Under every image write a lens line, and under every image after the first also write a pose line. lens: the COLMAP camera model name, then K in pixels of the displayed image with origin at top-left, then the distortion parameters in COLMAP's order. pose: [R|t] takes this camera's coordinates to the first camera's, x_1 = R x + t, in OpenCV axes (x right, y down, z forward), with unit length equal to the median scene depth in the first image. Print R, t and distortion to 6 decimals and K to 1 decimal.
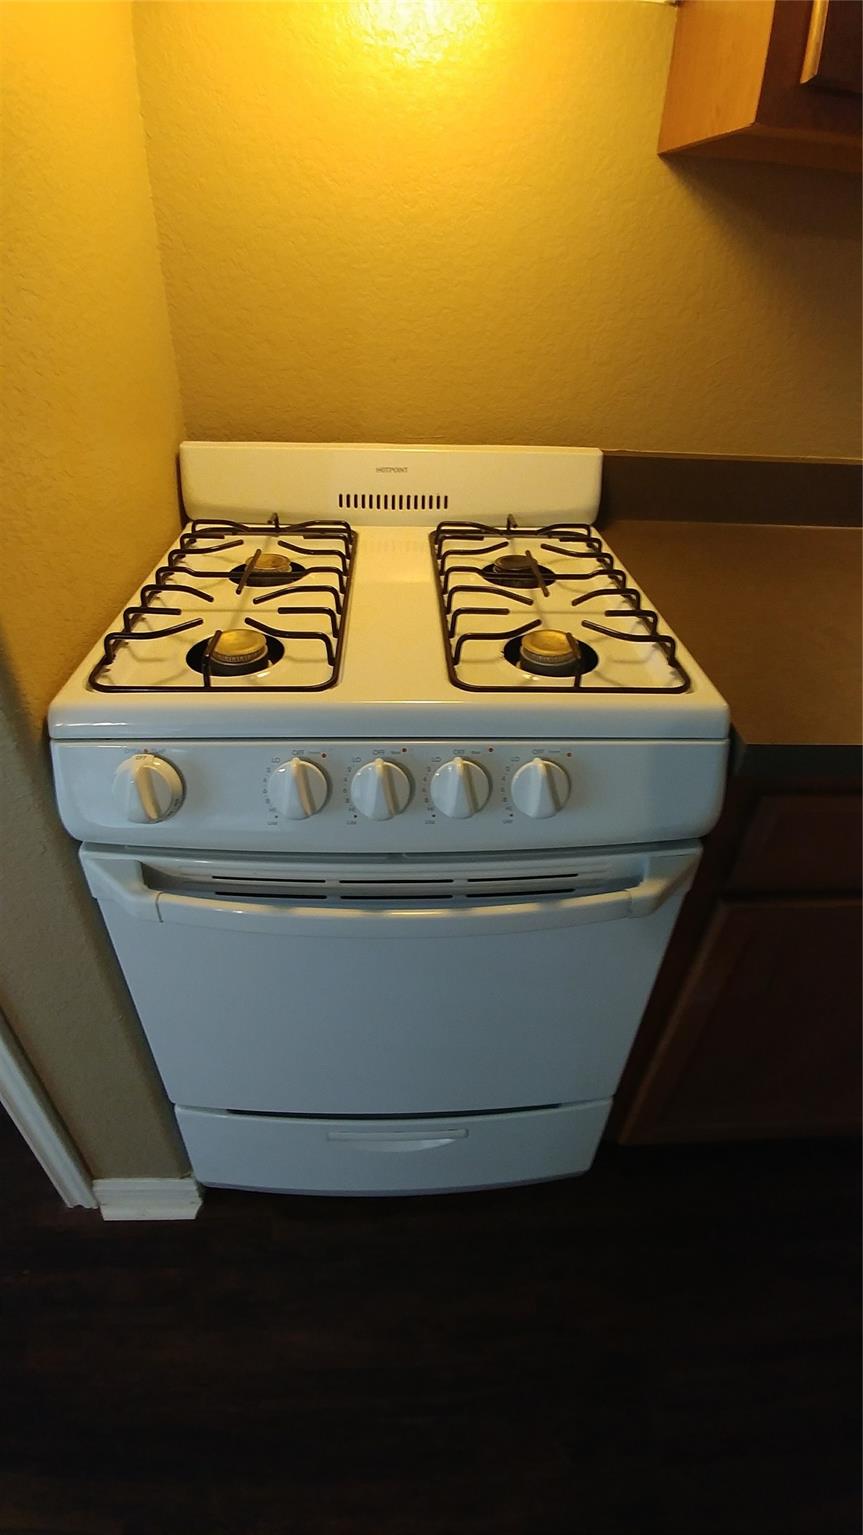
lens RADIAL K [[679.3, 0, 430.6], [0, 679.3, 751.0], [0, 0, 1]] dist [-0.000773, -0.023075]
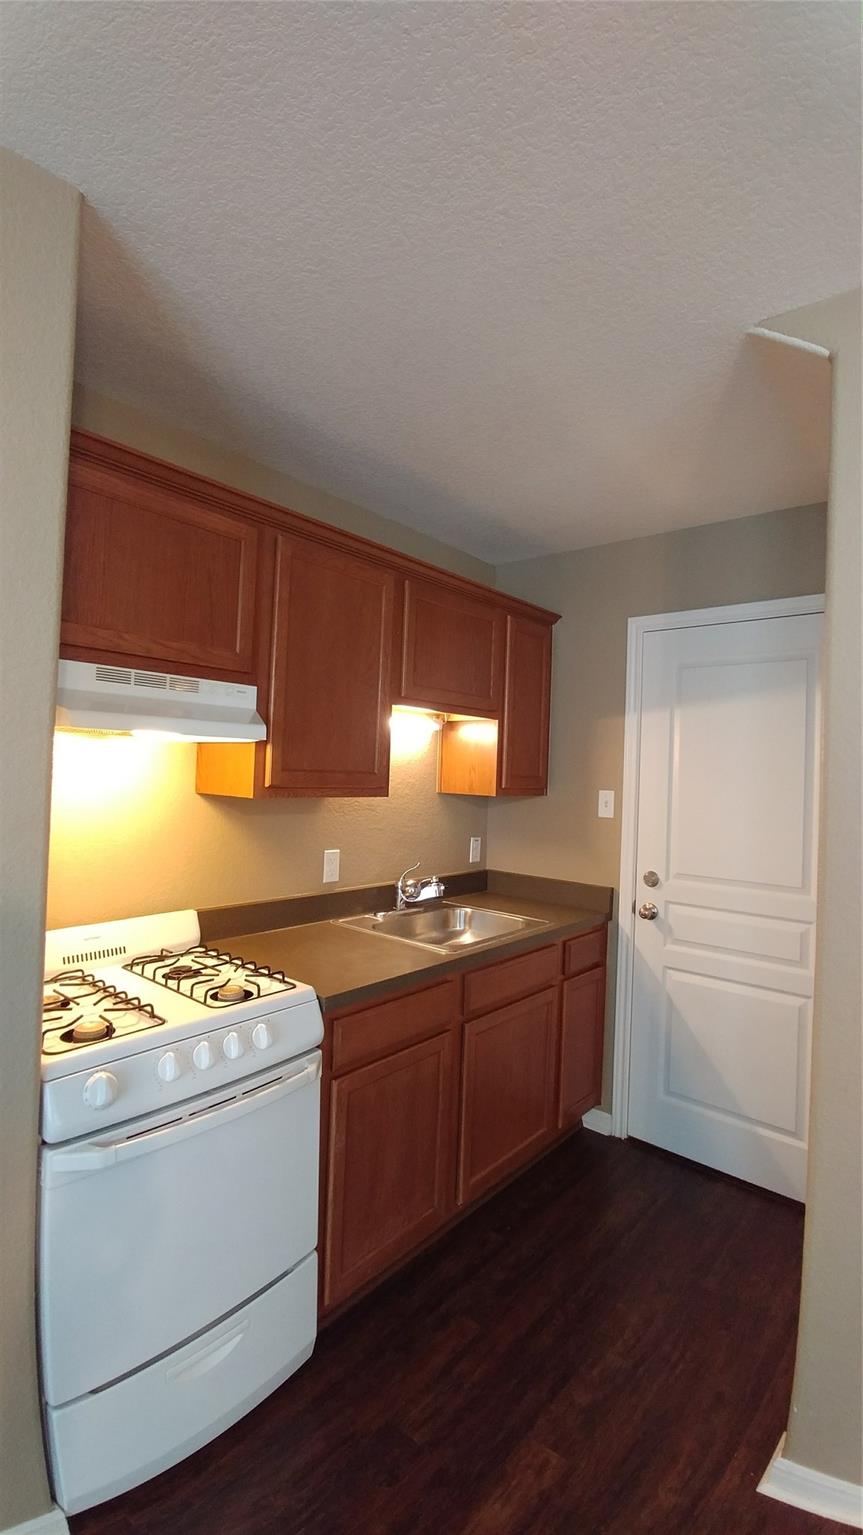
lens RADIAL K [[679.3, 0, 430.6], [0, 679.3, 751.0], [0, 0, 1]] dist [-0.000773, -0.023075]
pose [[0.679088, 0.016034, 0.733881, -0.838423], [0.422660, 0.808865, -0.408775, 0.322292], [-0.600165, 0.587776, 0.542514, -0.874426]]
